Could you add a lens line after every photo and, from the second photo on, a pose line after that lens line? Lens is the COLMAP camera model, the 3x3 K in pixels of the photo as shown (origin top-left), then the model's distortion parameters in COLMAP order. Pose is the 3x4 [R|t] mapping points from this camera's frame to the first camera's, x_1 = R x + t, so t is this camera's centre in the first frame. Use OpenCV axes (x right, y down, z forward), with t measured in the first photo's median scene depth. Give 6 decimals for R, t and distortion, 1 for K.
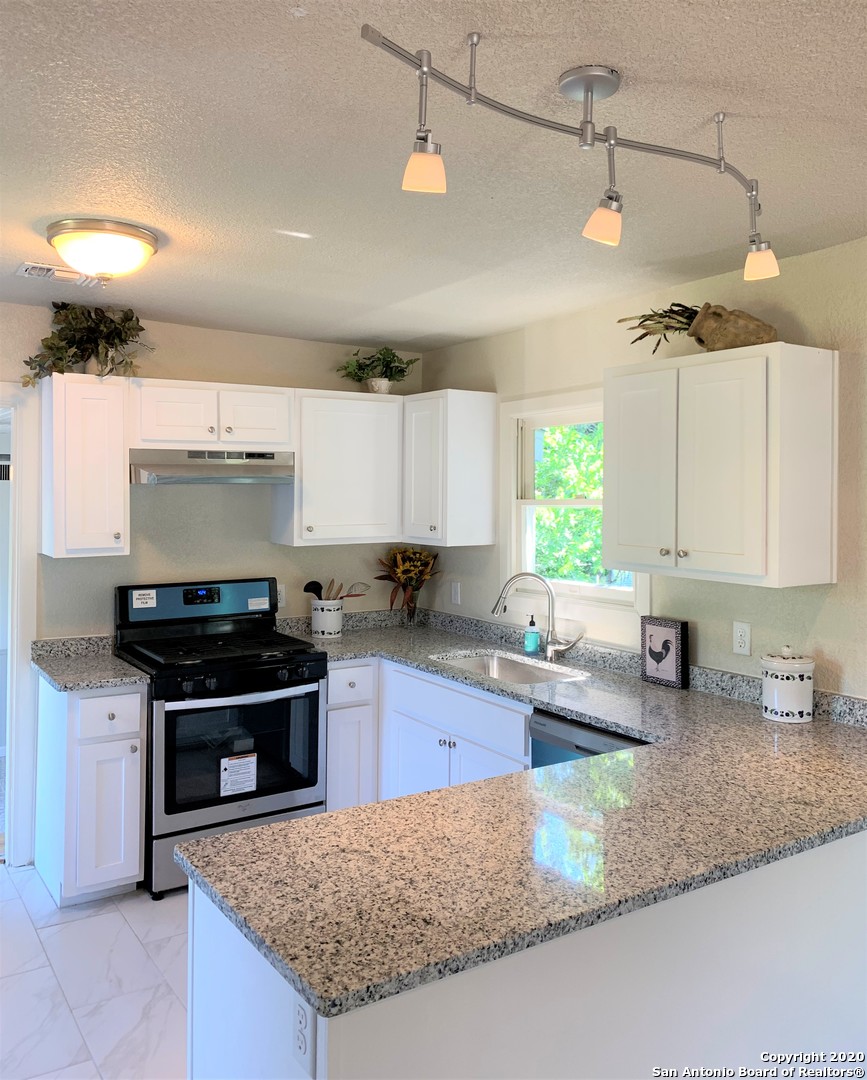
lens RADIAL K [[887.2, 0, 439.5], [0, 887.2, 498.3], [0, 0, 1]] dist [0.023384, -0.047387]
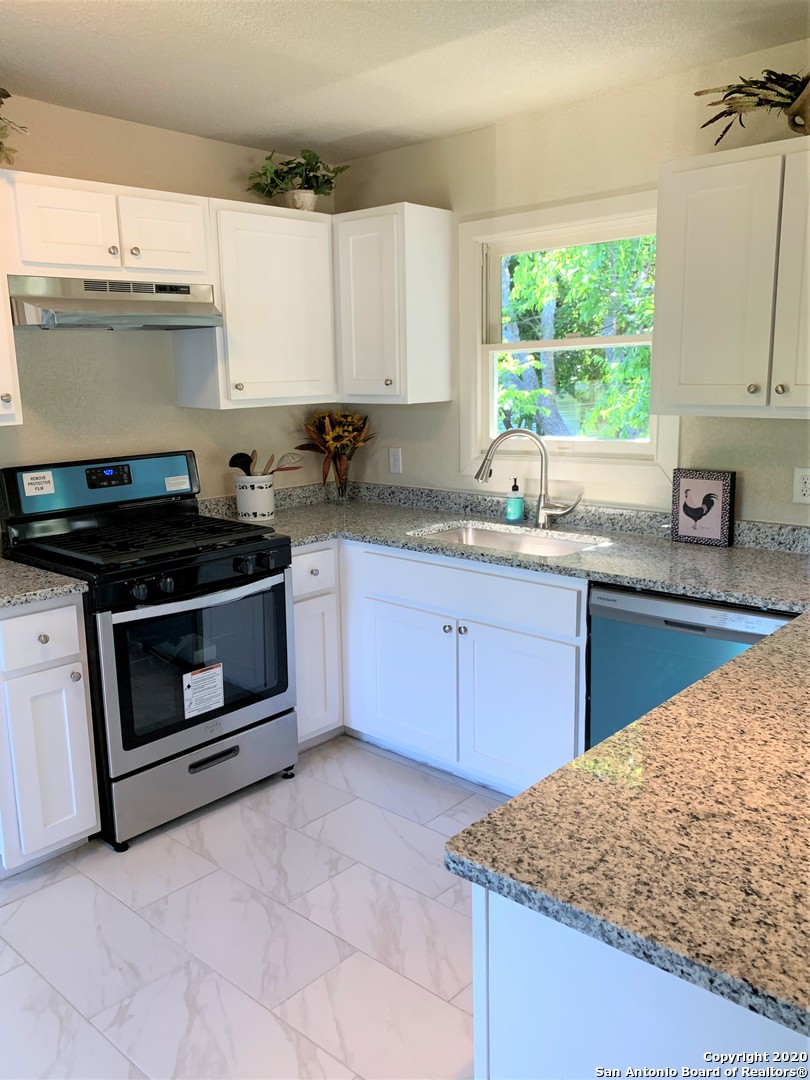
lens RADIAL K [[862.4, 0, 405.2], [0, 862.4, 542.7], [0, 0, 1]] dist [0.031239, -0.062056]
pose [[0.970023, -0.072432, 0.231968, -0.219243], [0.026942, 0.980717, 0.193565, 0.029963], [-0.241515, -0.181513, 0.953270, 0.226683]]
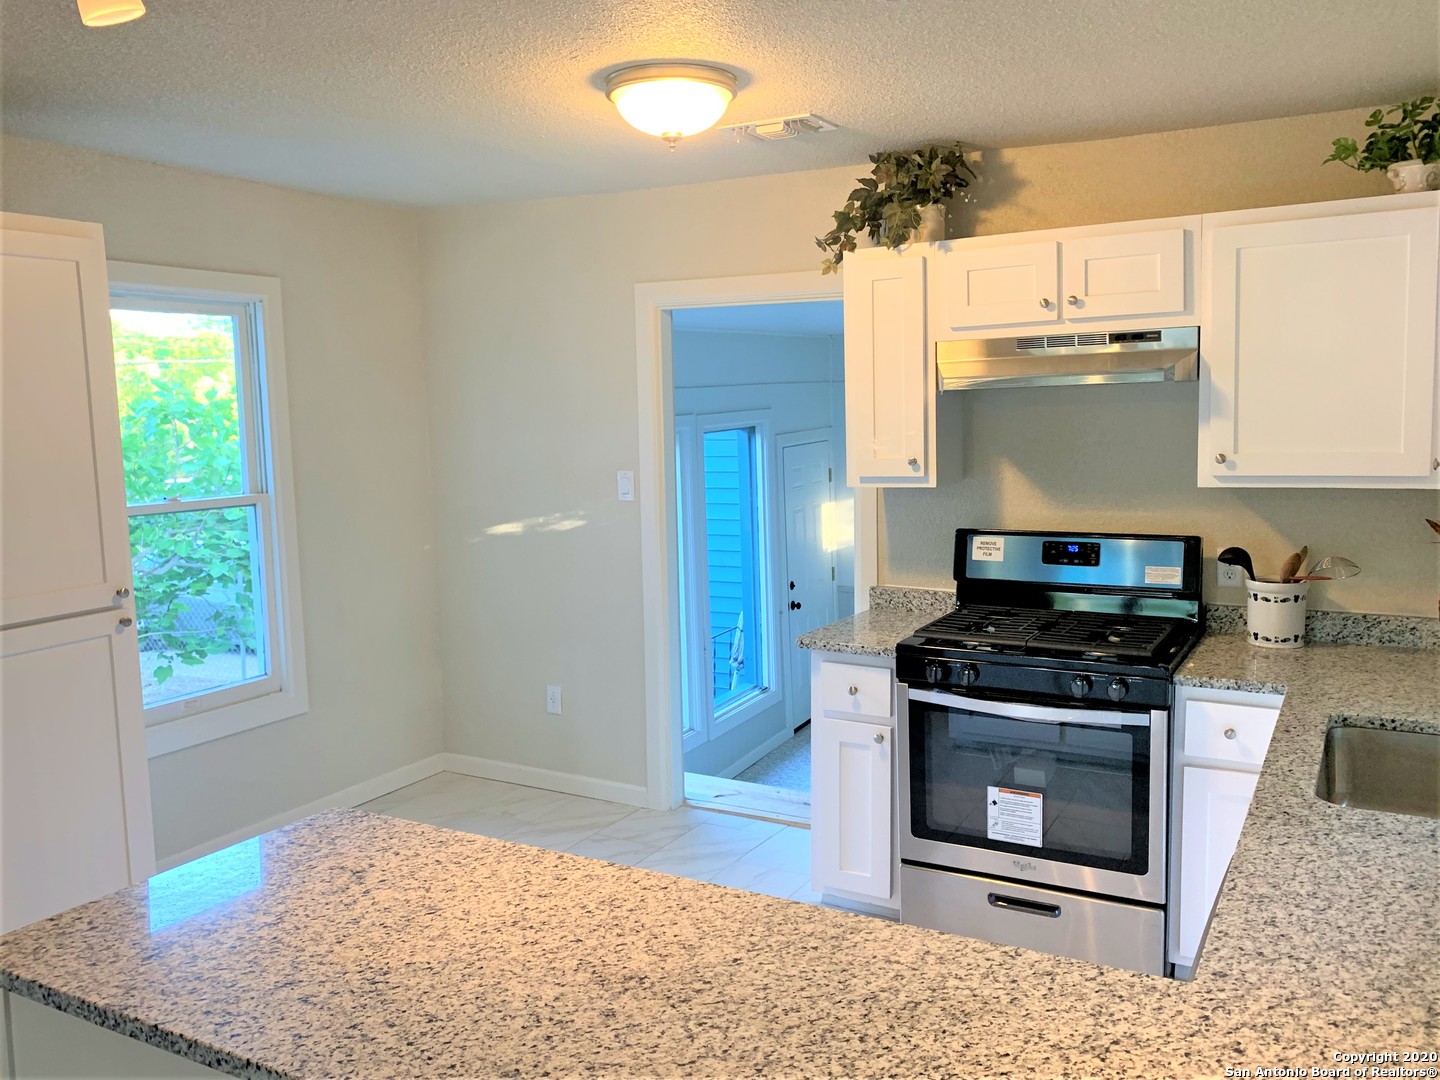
lens RADIAL K [[1191.5, 0, 715.6], [0, 1191.5, 542.7], [0, 0, 1]] dist [0.018772, -0.012705]
pose [[0.451712, 0.087895, -0.887824, 0.462860], [0.022317, 0.993711, 0.109732, -0.003726], [0.891885, -0.069381, 0.446909, 0.398370]]
